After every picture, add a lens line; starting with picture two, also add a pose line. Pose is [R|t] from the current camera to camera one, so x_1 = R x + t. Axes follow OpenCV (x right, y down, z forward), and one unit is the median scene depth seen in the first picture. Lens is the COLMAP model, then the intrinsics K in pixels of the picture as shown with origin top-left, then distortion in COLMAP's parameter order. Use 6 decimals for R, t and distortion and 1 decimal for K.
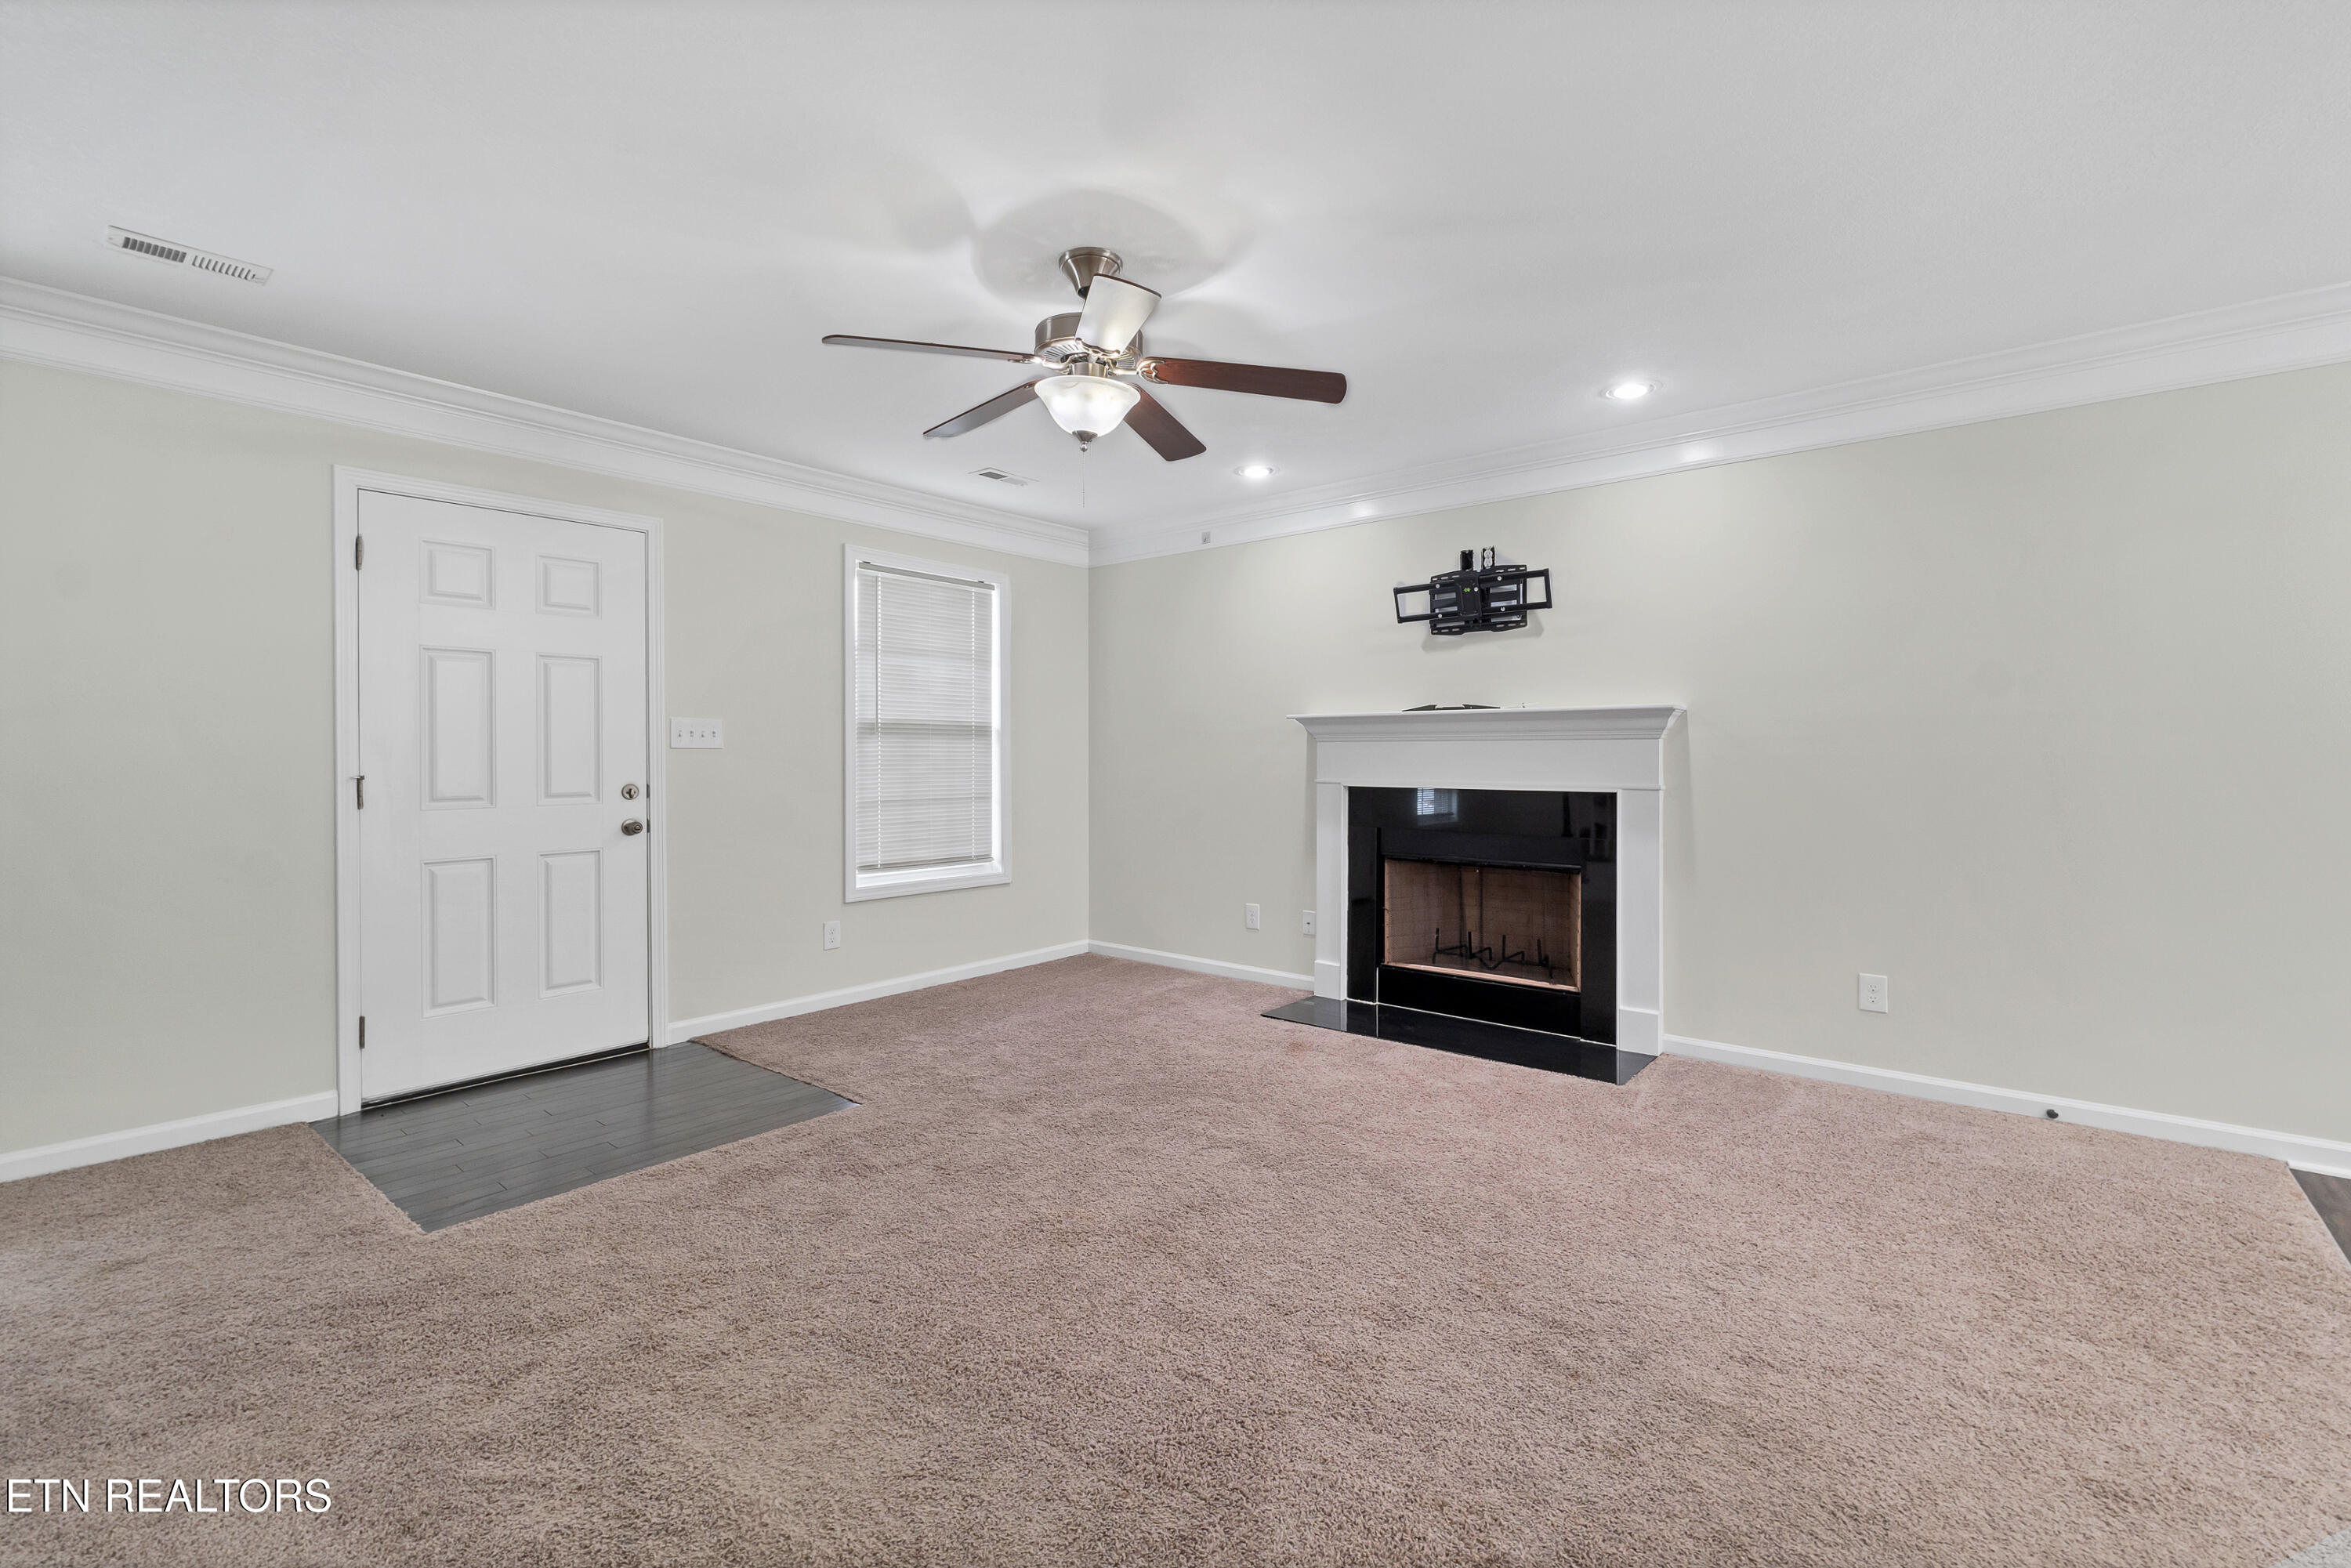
lens RADIAL K [[1045.4, 0, 1171.1], [0, 1045.4, 753.7], [0, 0, 1]] dist [-0.002140, -0.000298]
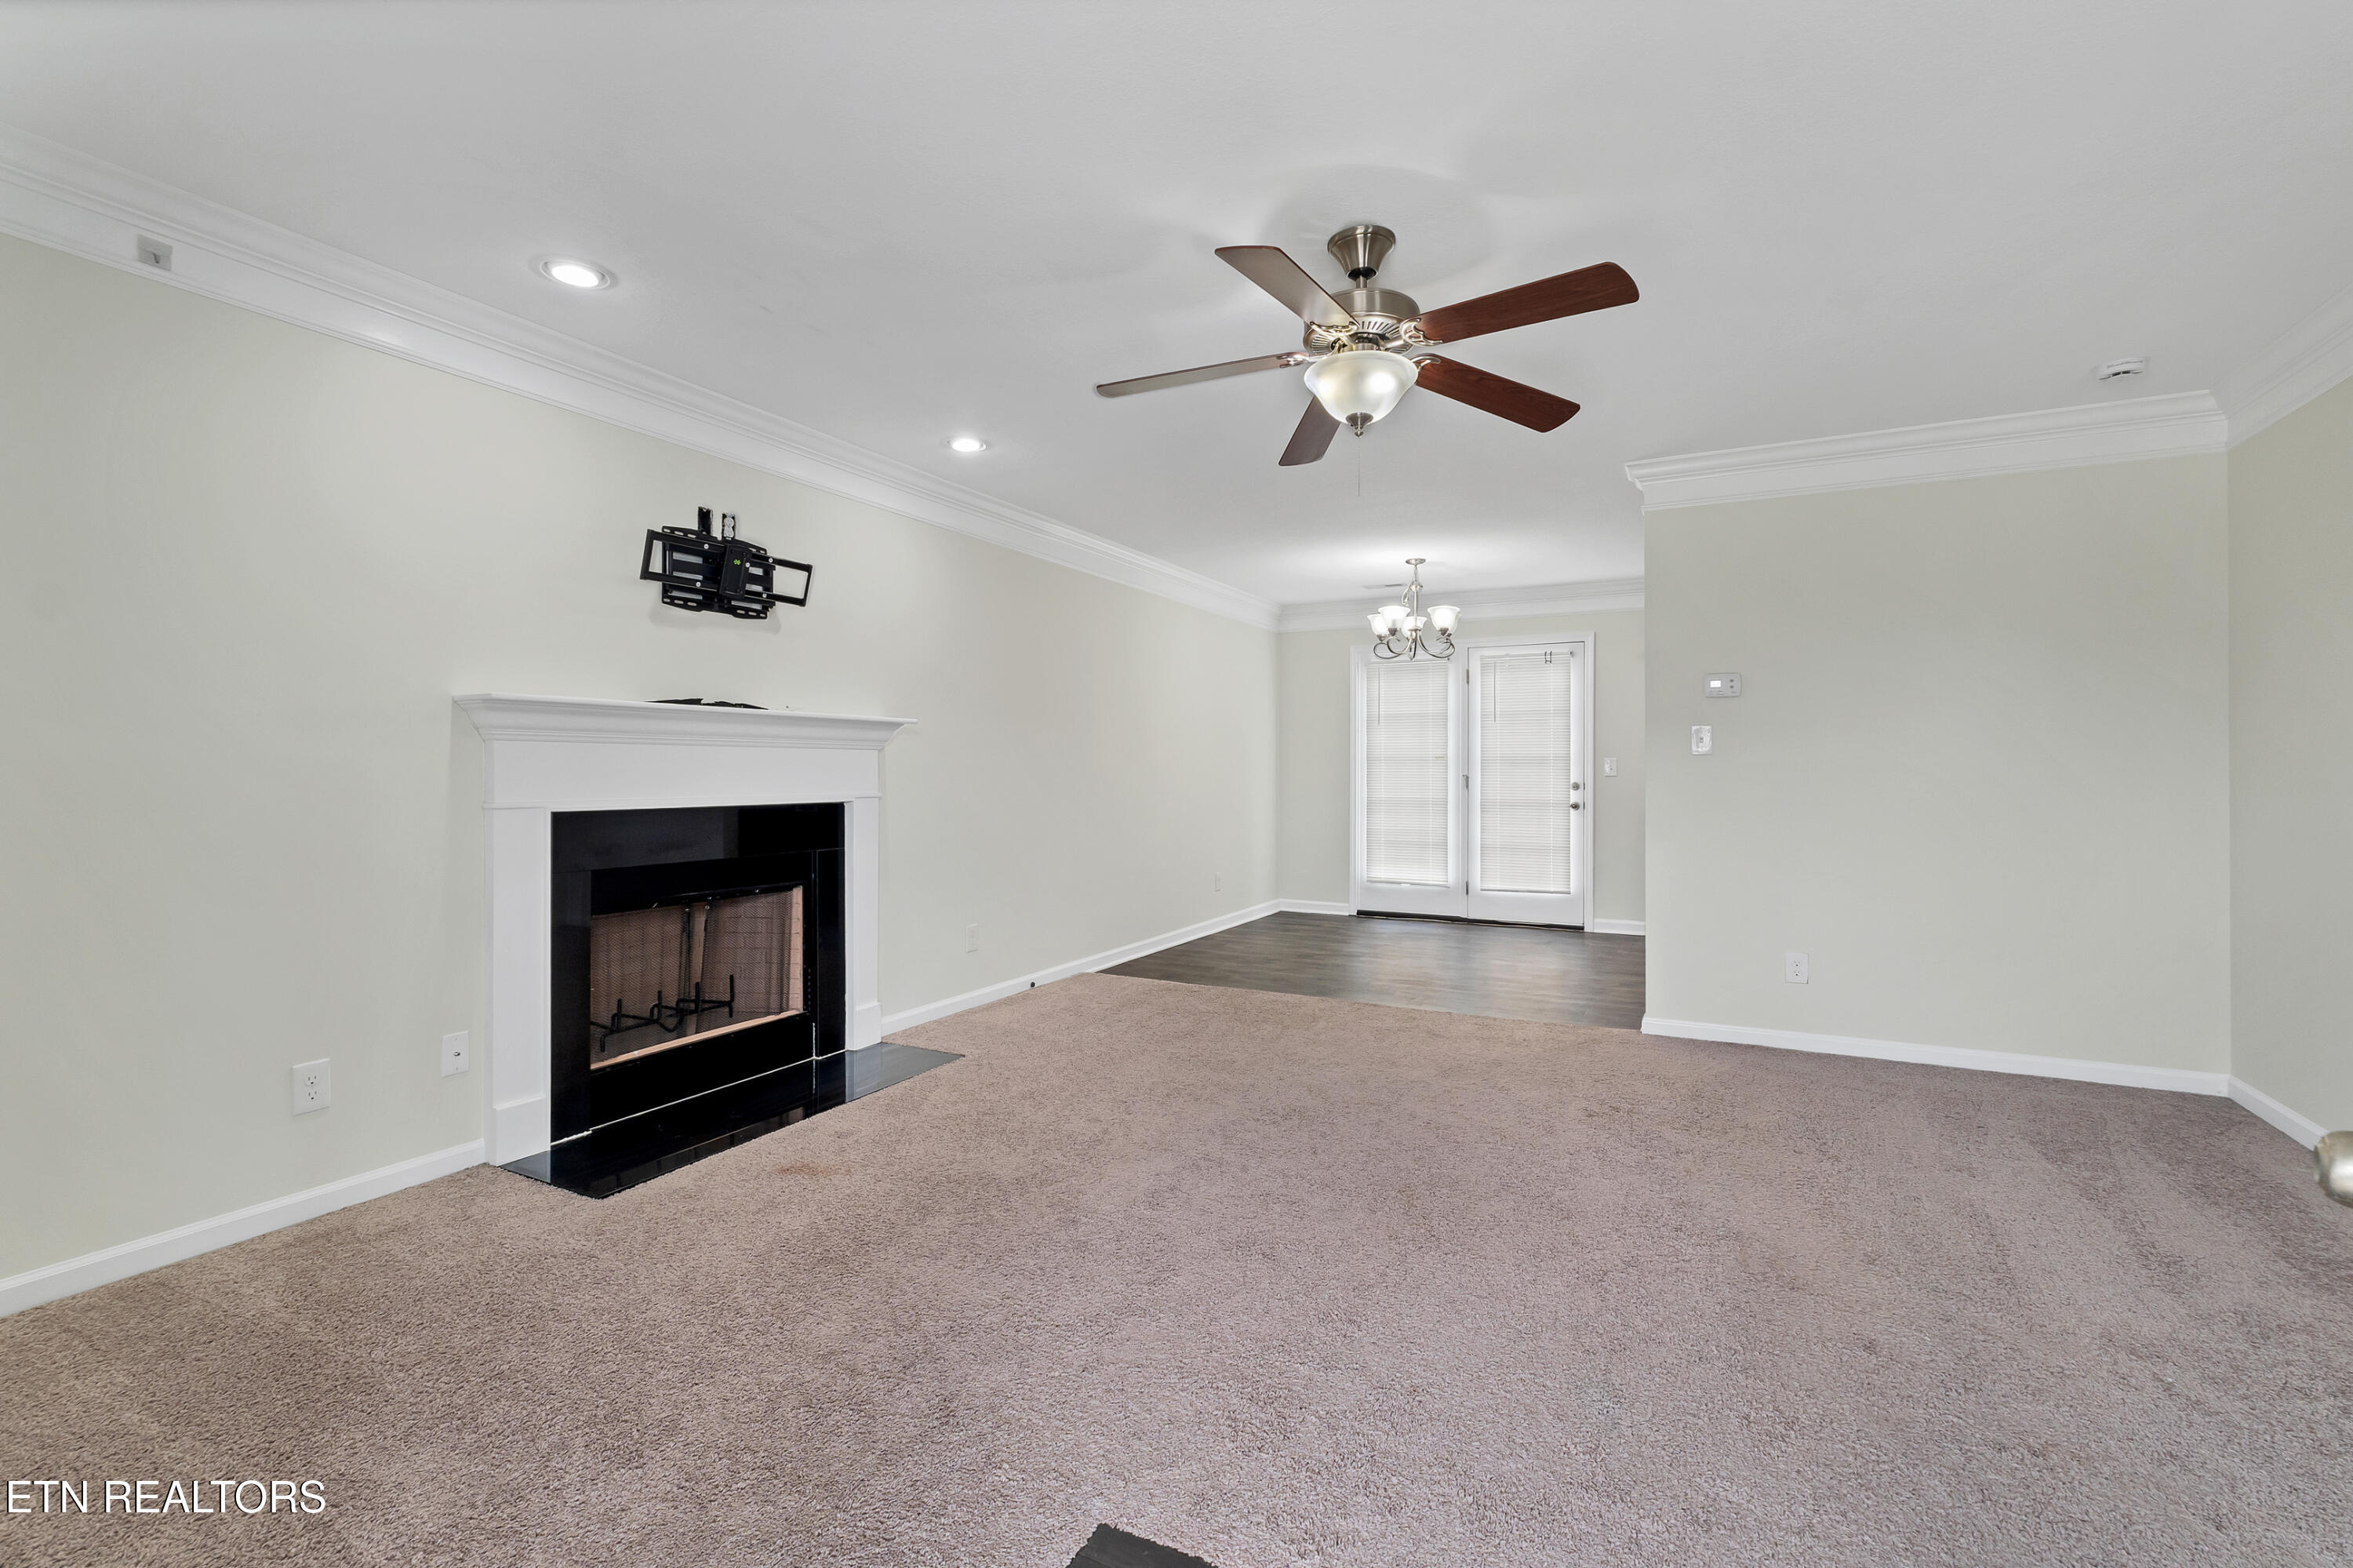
lens RADIAL K [[1028.6, 0, 1195.6], [0, 1028.6, 773.3], [0, 0, 1]] dist [-0.002296, -0.000833]
pose [[-0.236232, -0.002782, 0.971693, -0.572800], [-0.001563, 0.999996, 0.002483, 0.006121], [-0.971695, -0.000932, -0.236235, 0.823821]]
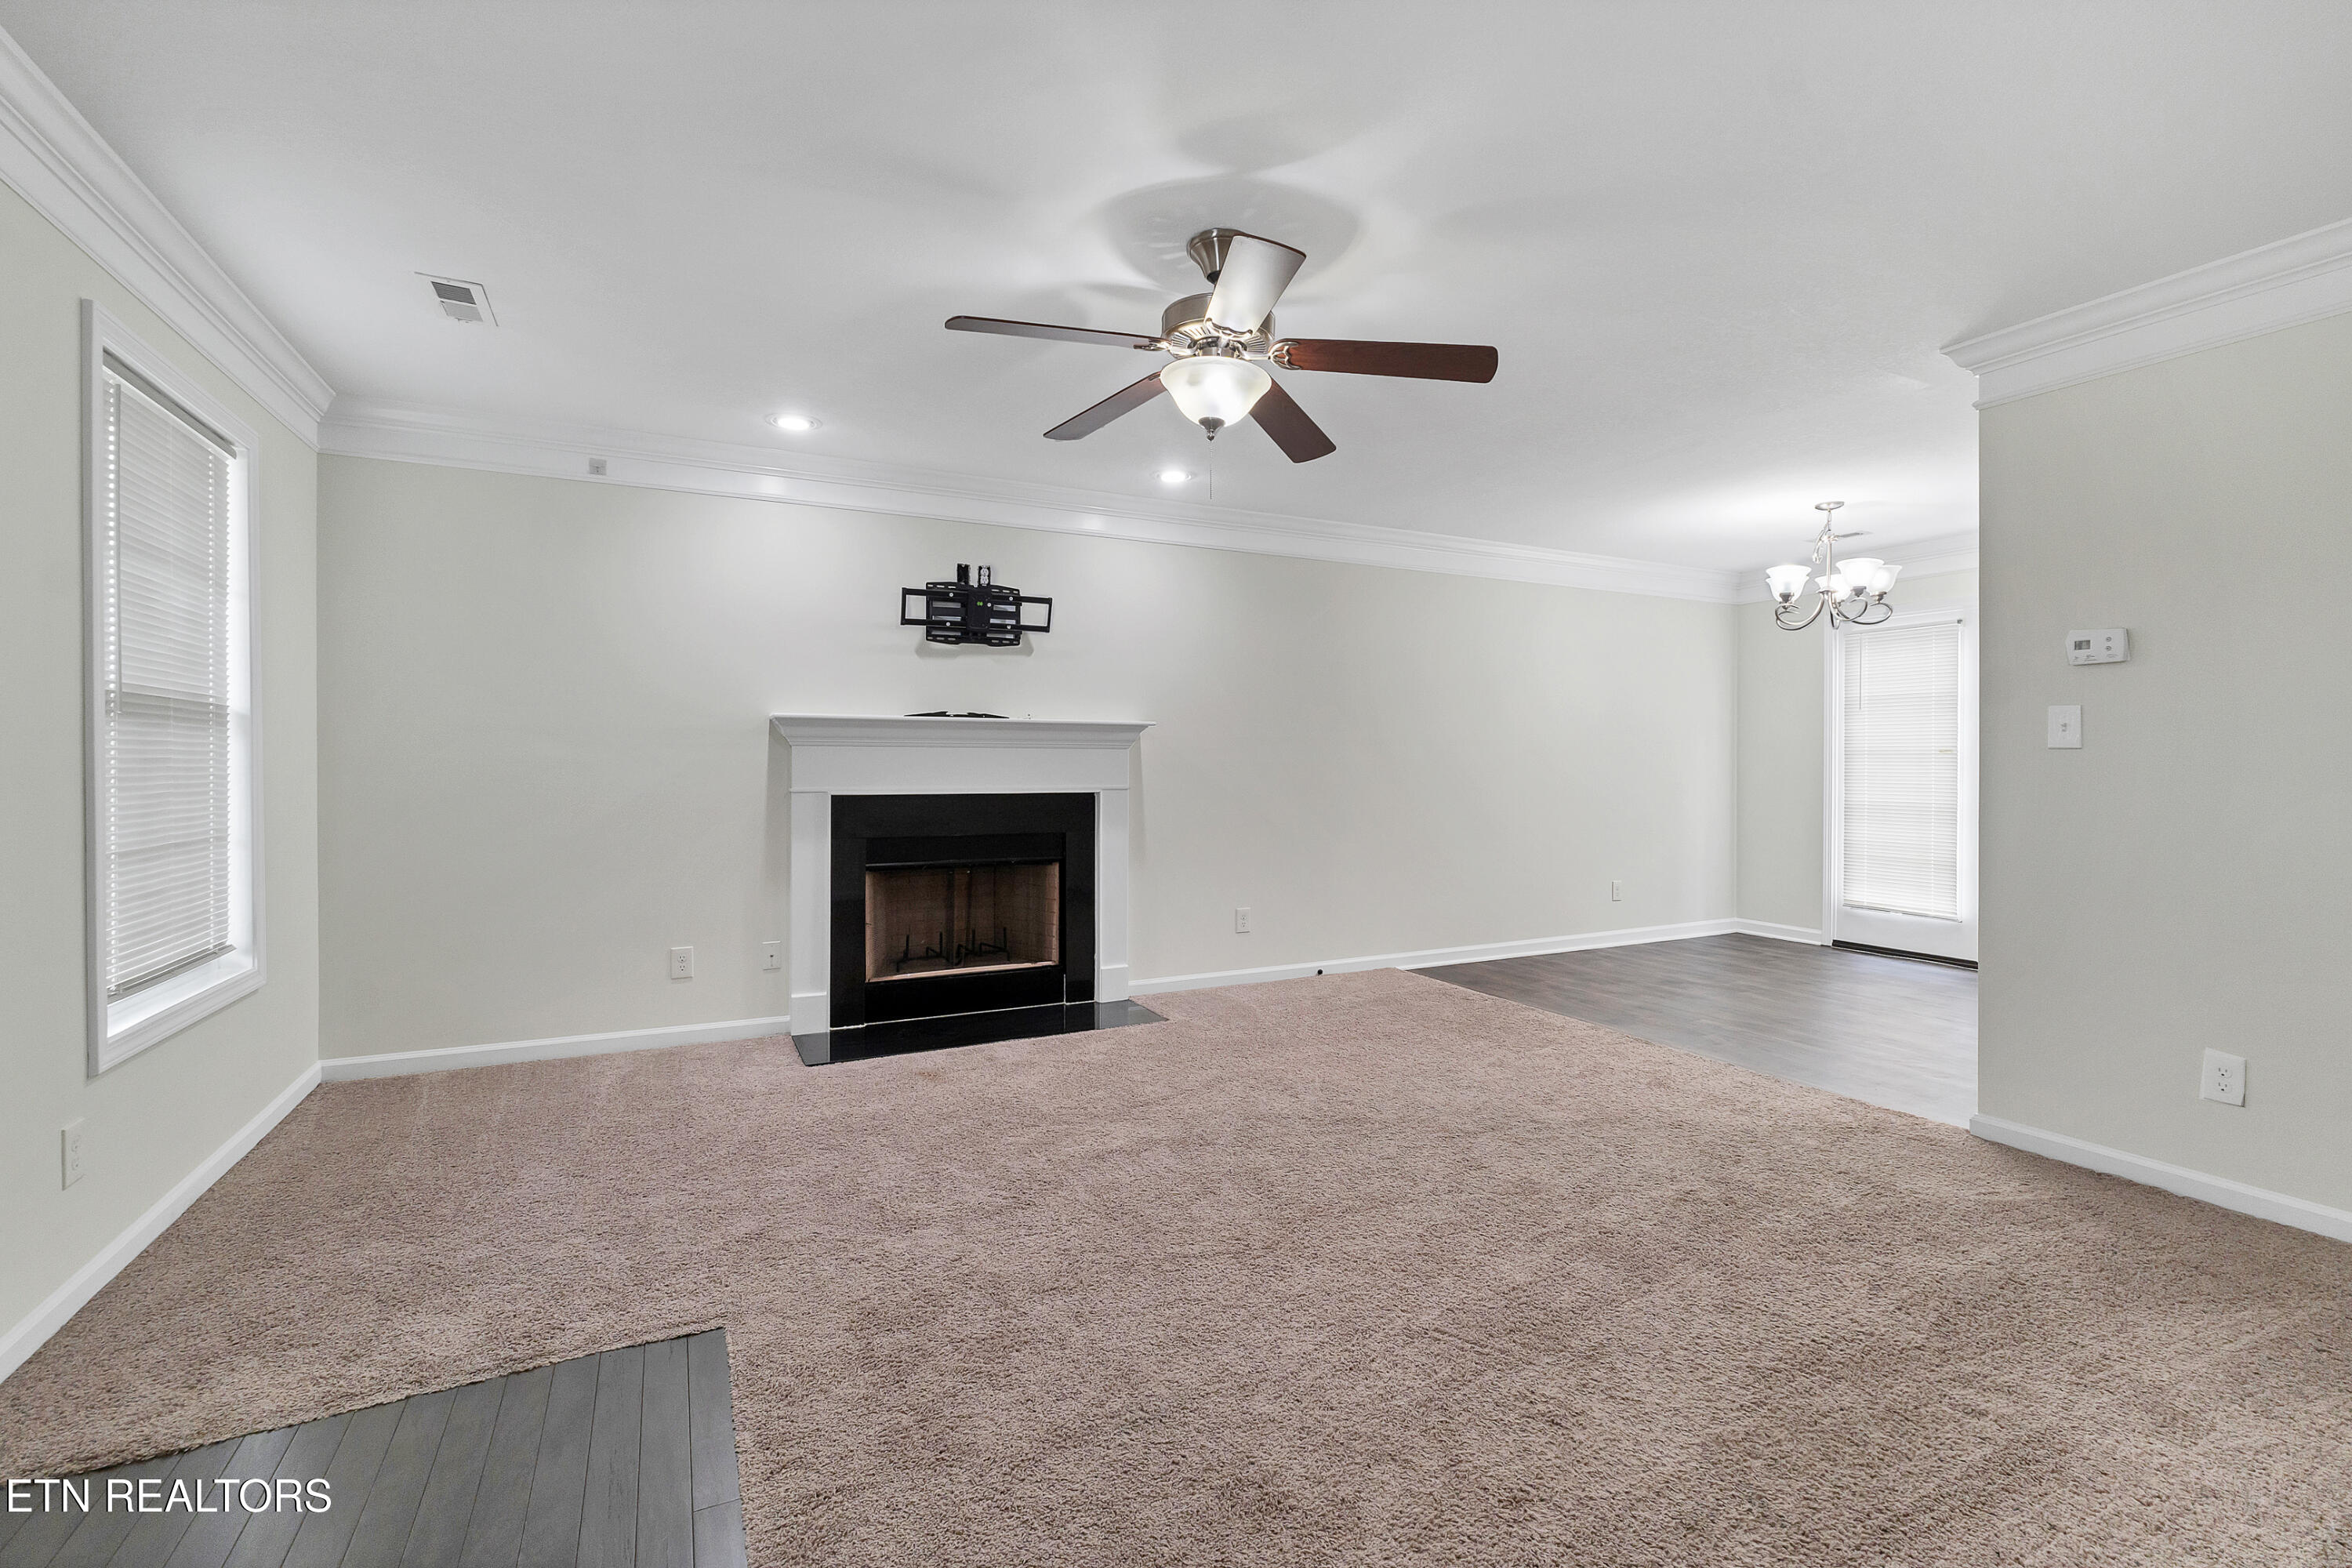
lens RADIAL K [[1028.2, 0, 1195.1], [0, 1028.2, 773.3], [0, 0, 1]] dist [-0.002296, -0.000833]
pose [[0.380133, -0.007772, 0.924899, -0.577578], [-0.003981, 0.999942, 0.010039, 0.002209], [-0.924923, -0.007498, 0.380080, 0.398713]]
